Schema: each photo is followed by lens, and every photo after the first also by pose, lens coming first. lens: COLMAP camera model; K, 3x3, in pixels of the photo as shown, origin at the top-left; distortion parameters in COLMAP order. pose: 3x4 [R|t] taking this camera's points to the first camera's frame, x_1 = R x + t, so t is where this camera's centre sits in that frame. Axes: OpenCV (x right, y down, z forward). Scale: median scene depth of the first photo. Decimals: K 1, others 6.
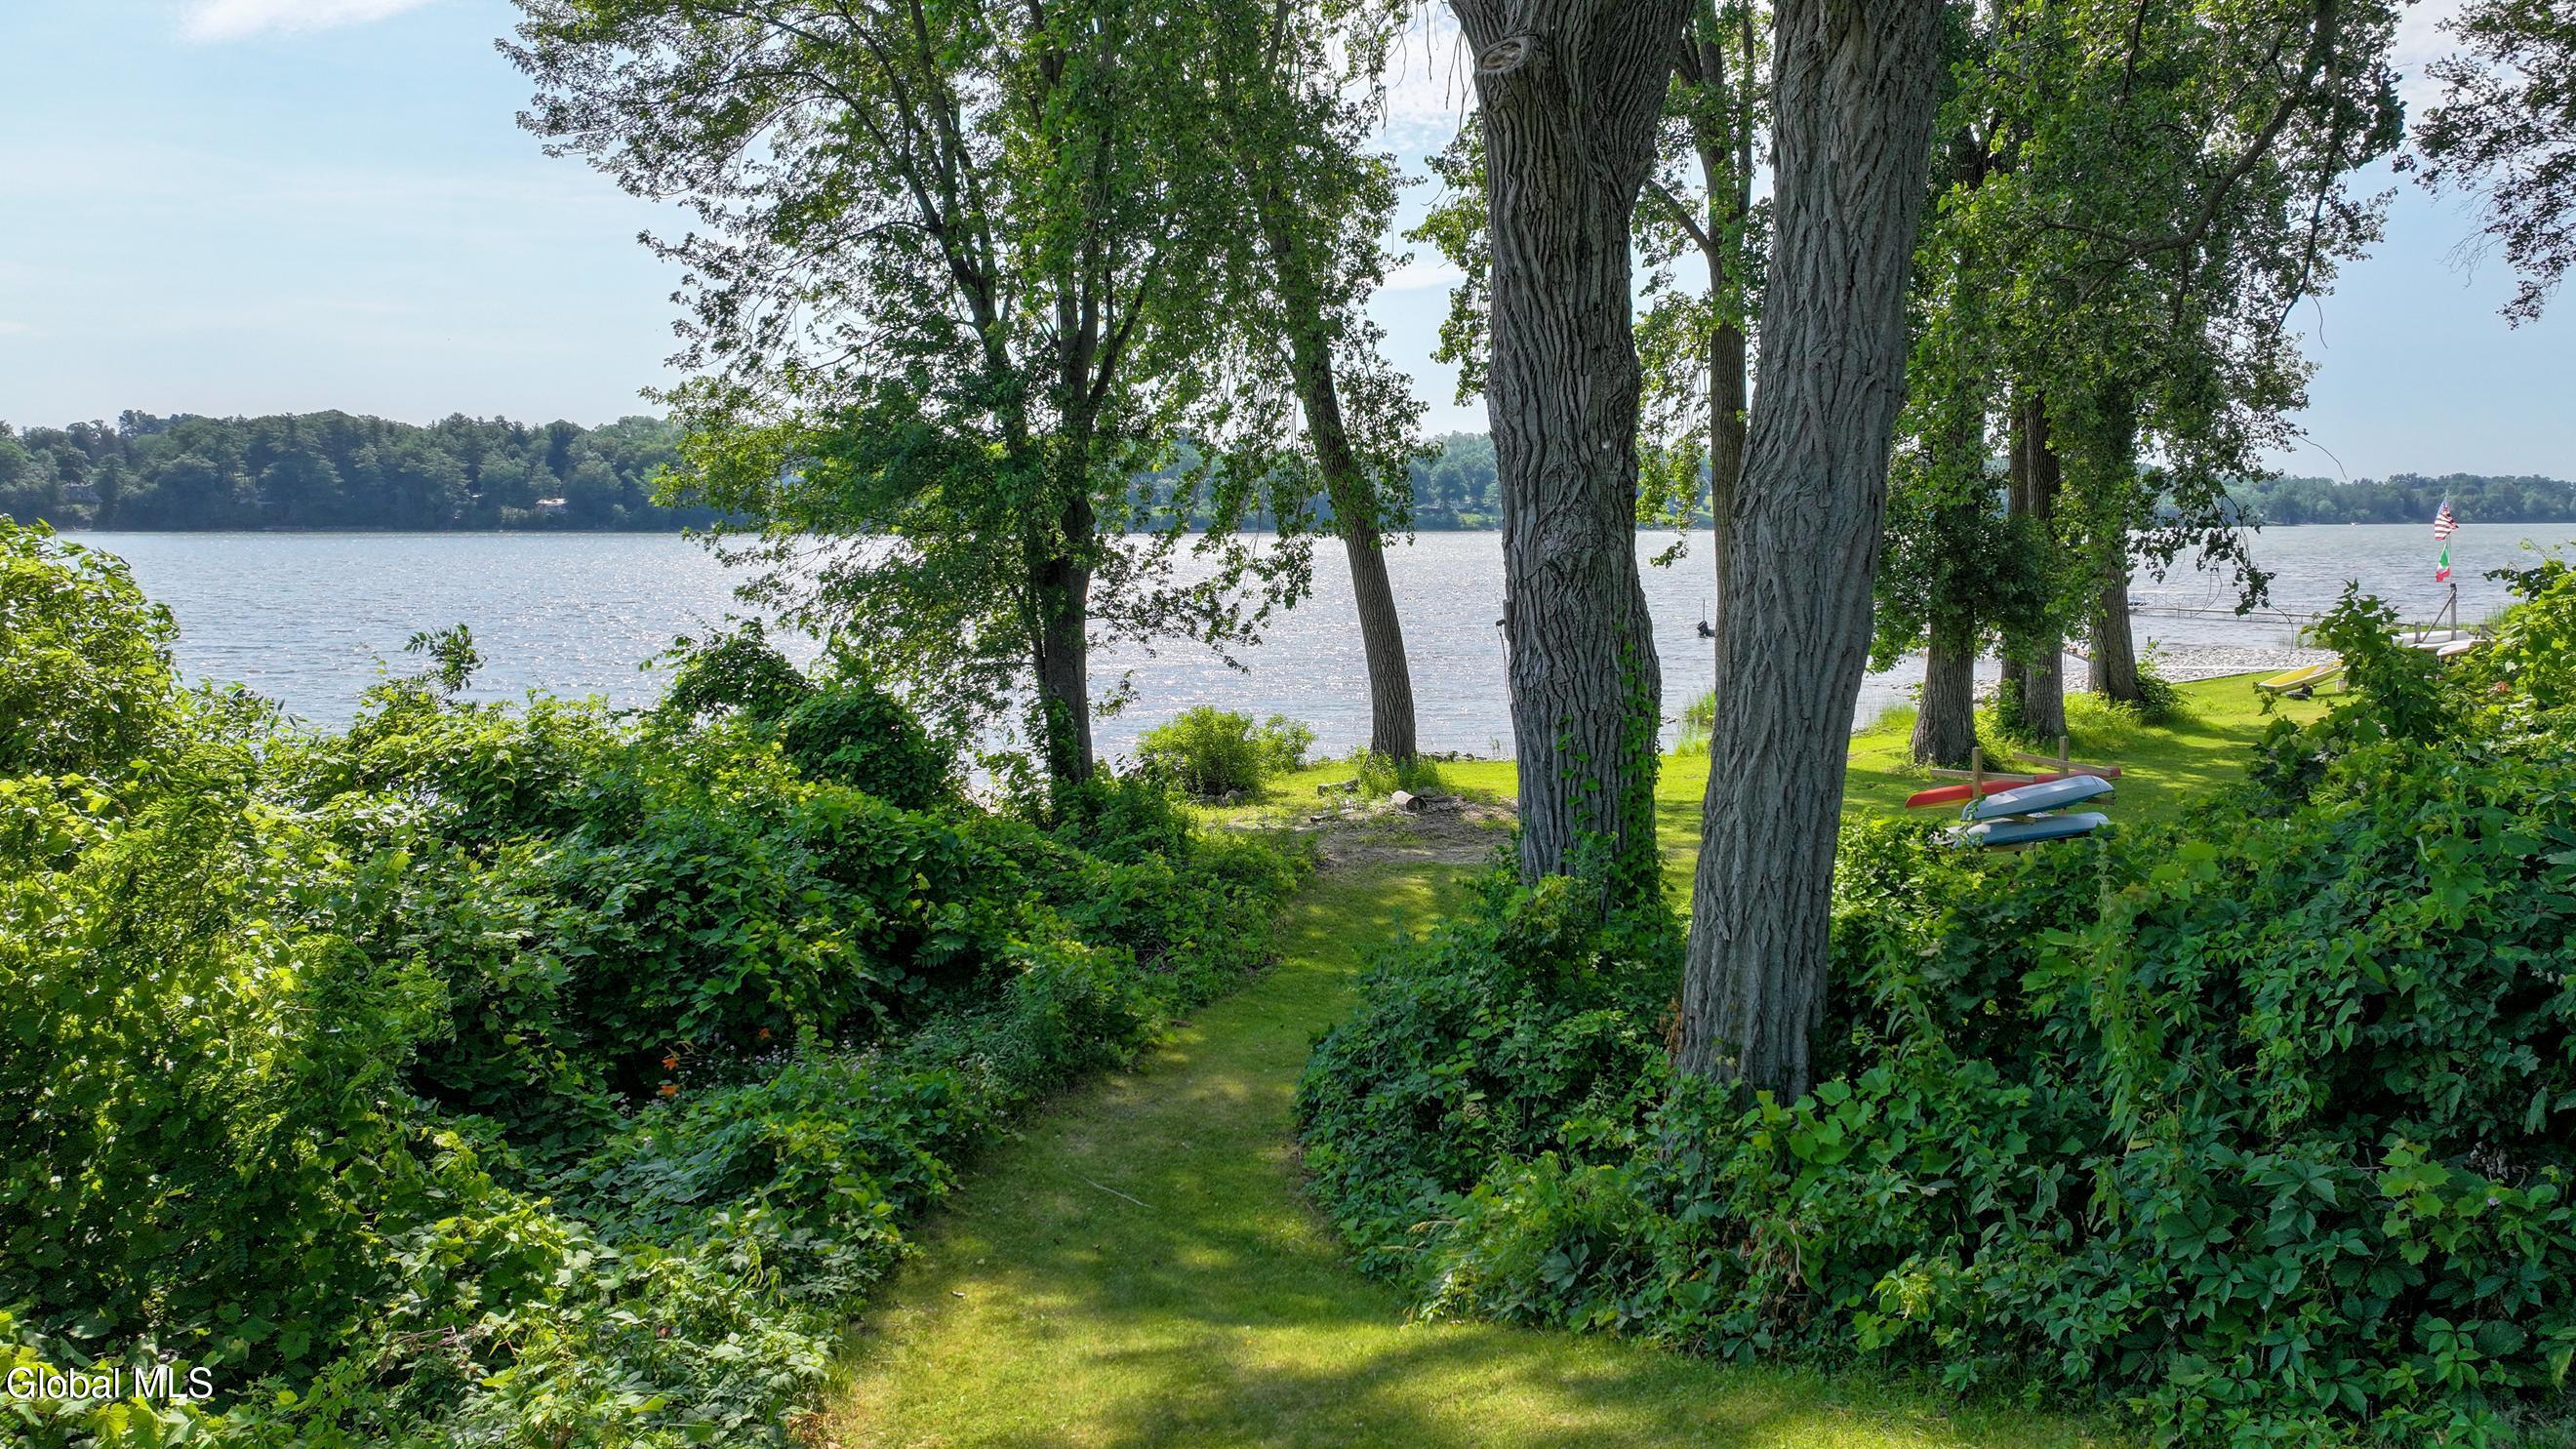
lens RADIAL K [[1796.5, 0, 1288.0], [0, 1796.5, 724.5], [0, 0, 1]] dist [0.002543, 0.005493]
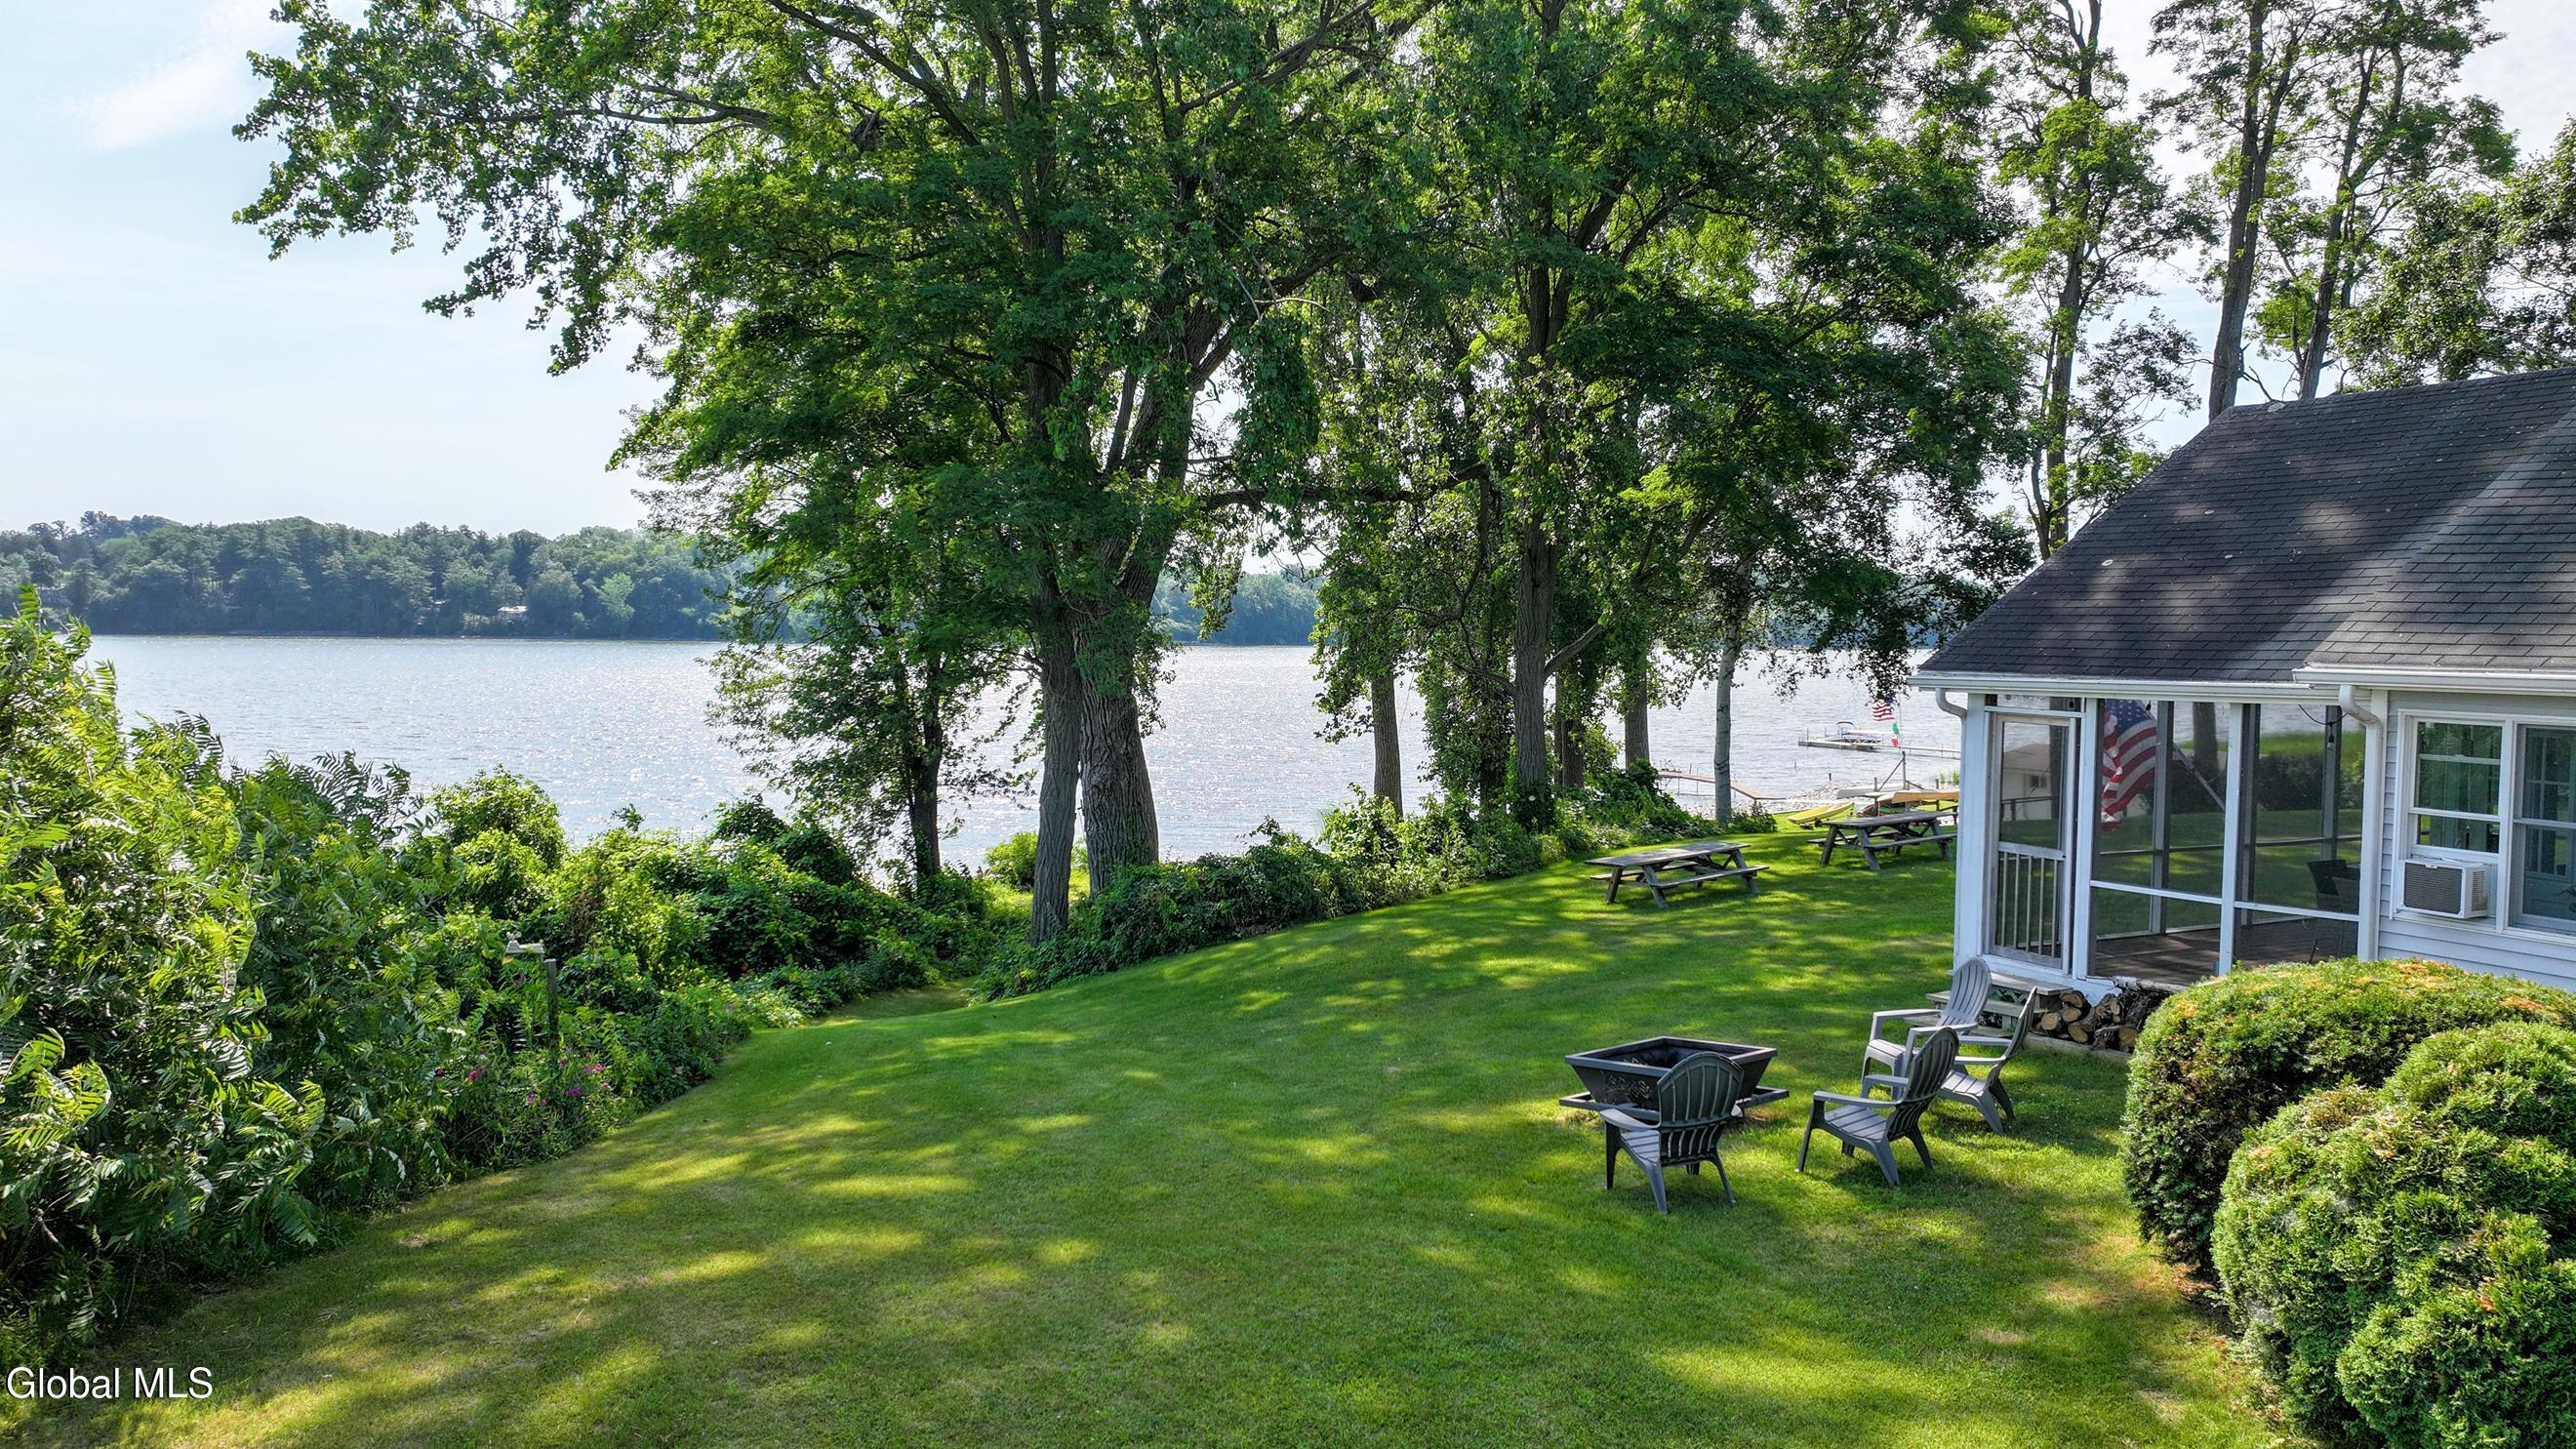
lens RADIAL K [[1796.5, 0, 1288.0], [0, 1796.5, 724.5], [0, 0, 1]] dist [0.002543, 0.005493]
pose [[0.999613, 0.009926, 0.025980, 0.164101], [-0.008380, 0.998225, -0.058960, -0.014139], [-0.026519, 0.058719, 0.997922, -0.700619]]
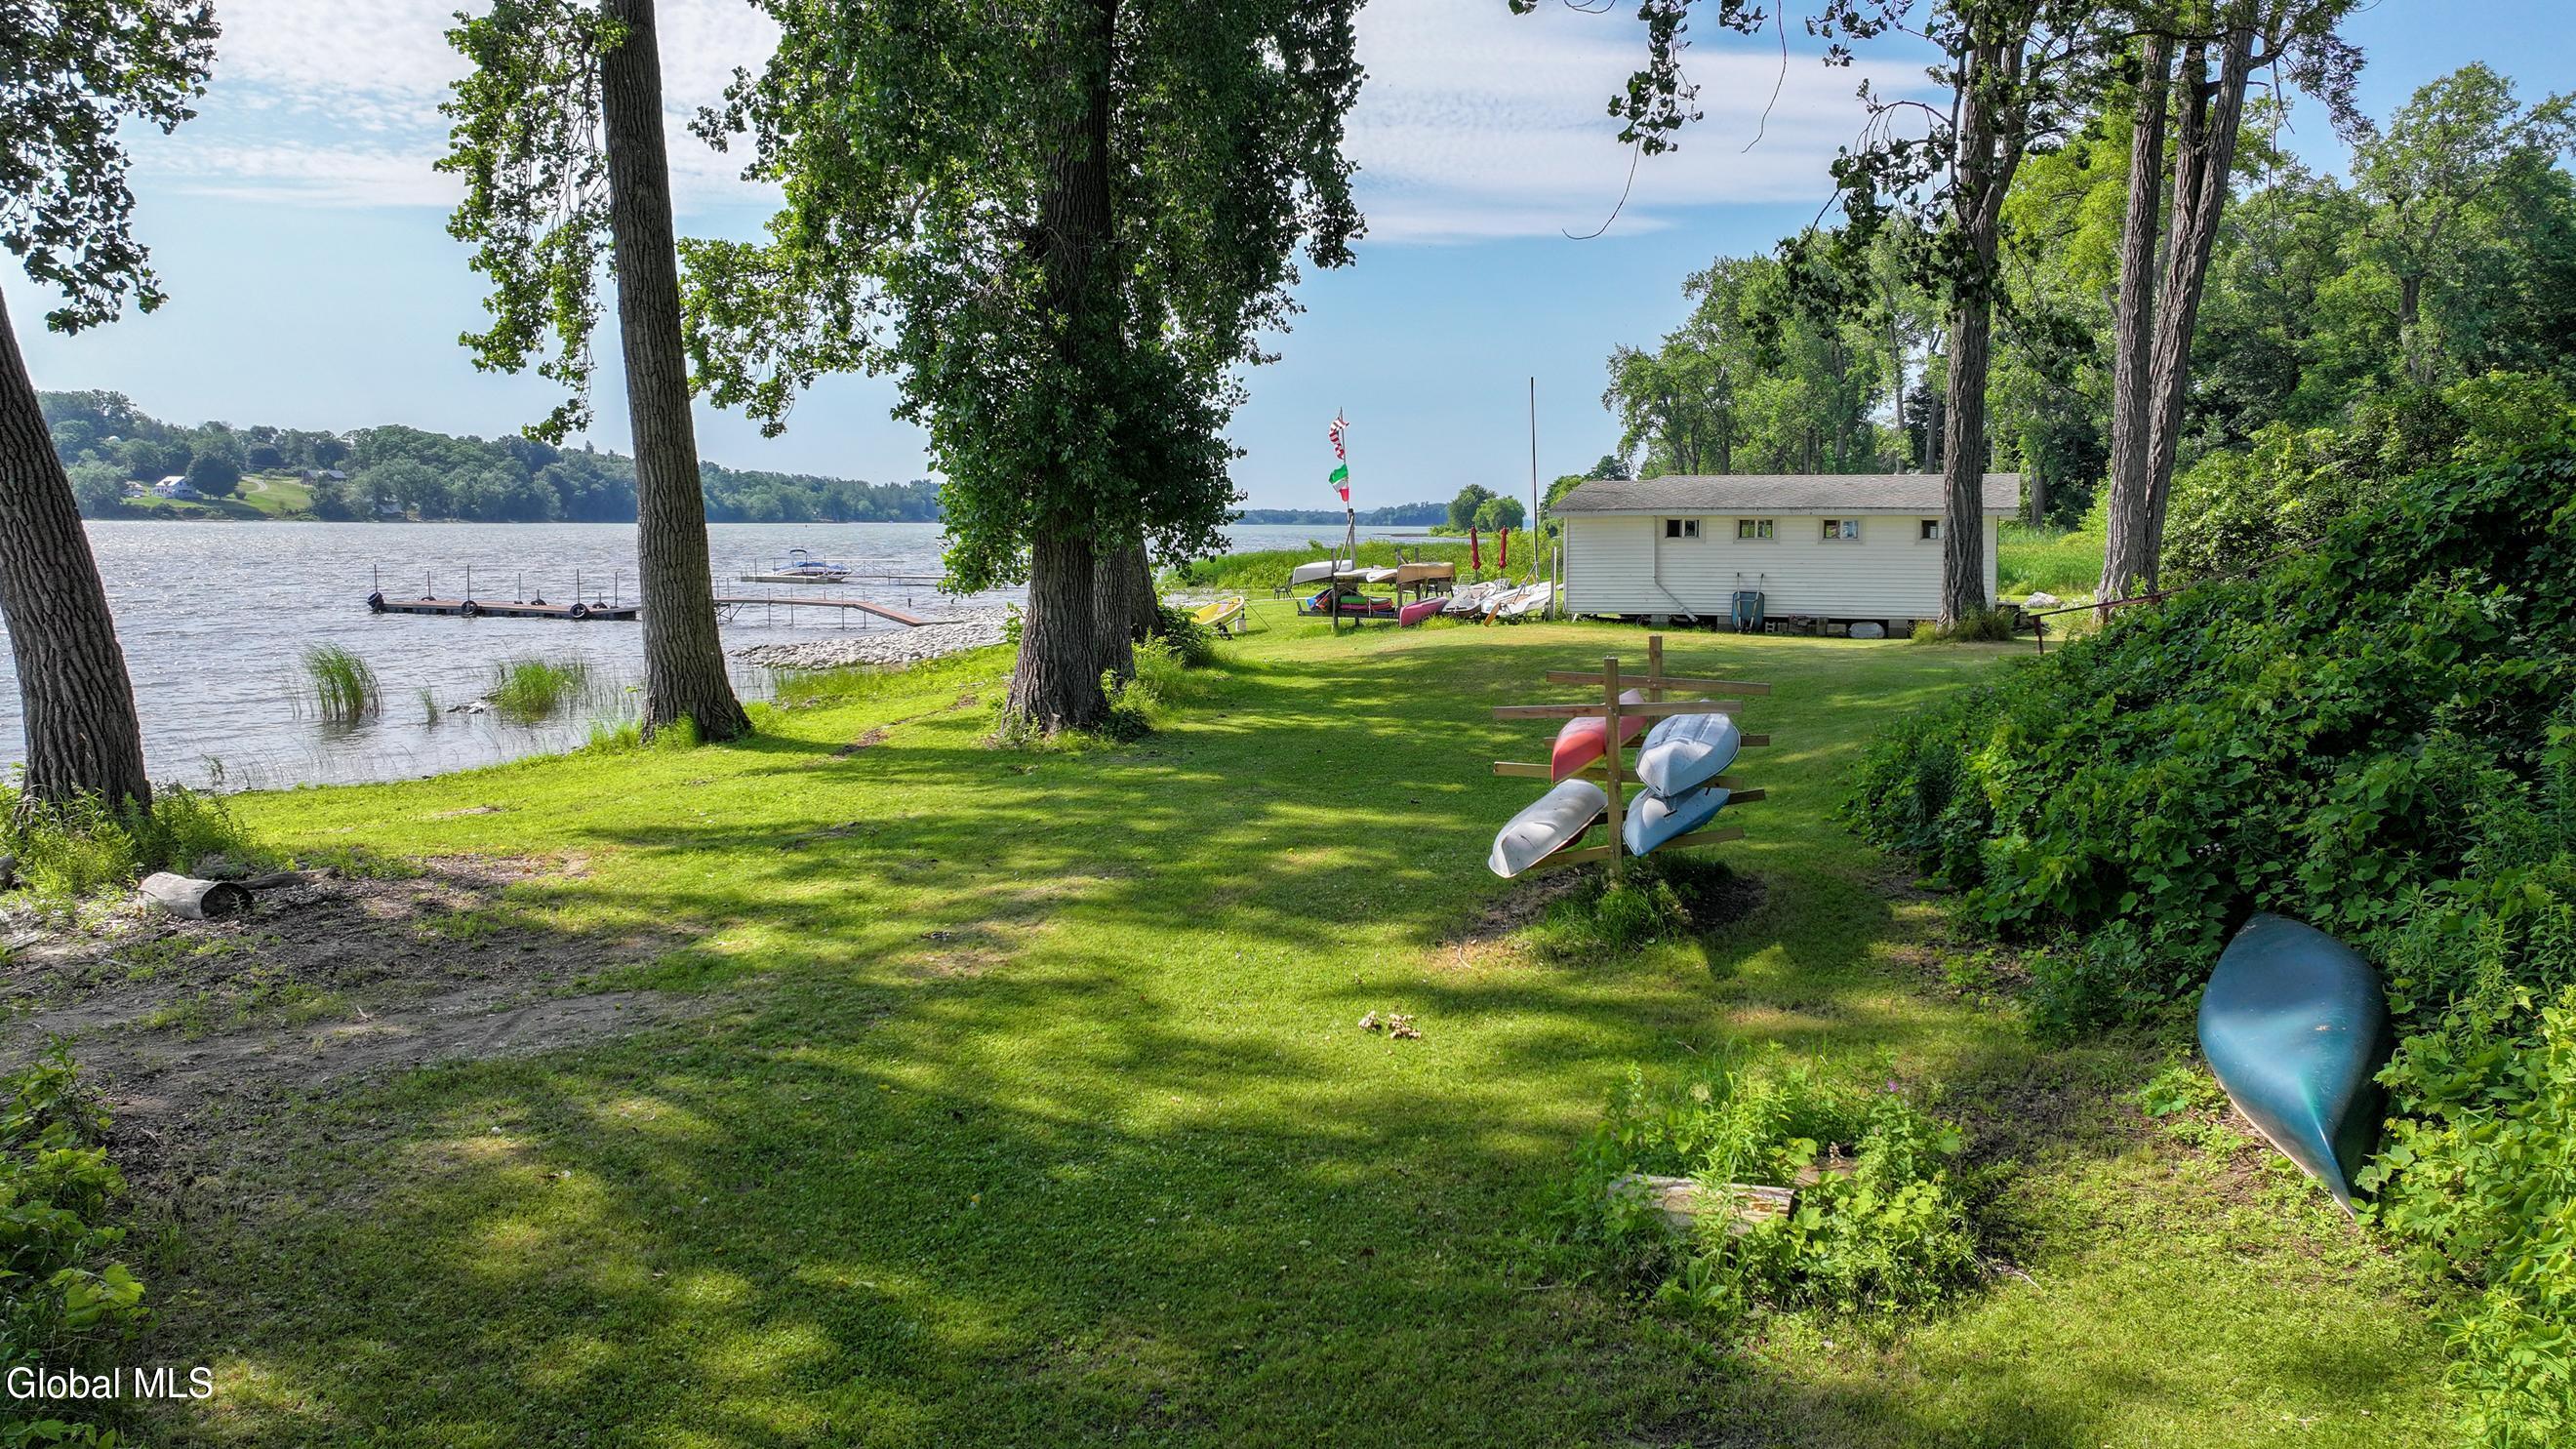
lens RADIAL K [[1796.5, 0, 1288.0], [0, 1796.5, 724.5], [0, 0, 1]] dist [0.002543, 0.005493]
pose [[0.728609, -0.069531, 0.681392, -0.025179], [0.068832, 0.997231, 0.028158, 0.006304], [-0.681463, 0.026386, 0.731377, 0.396040]]
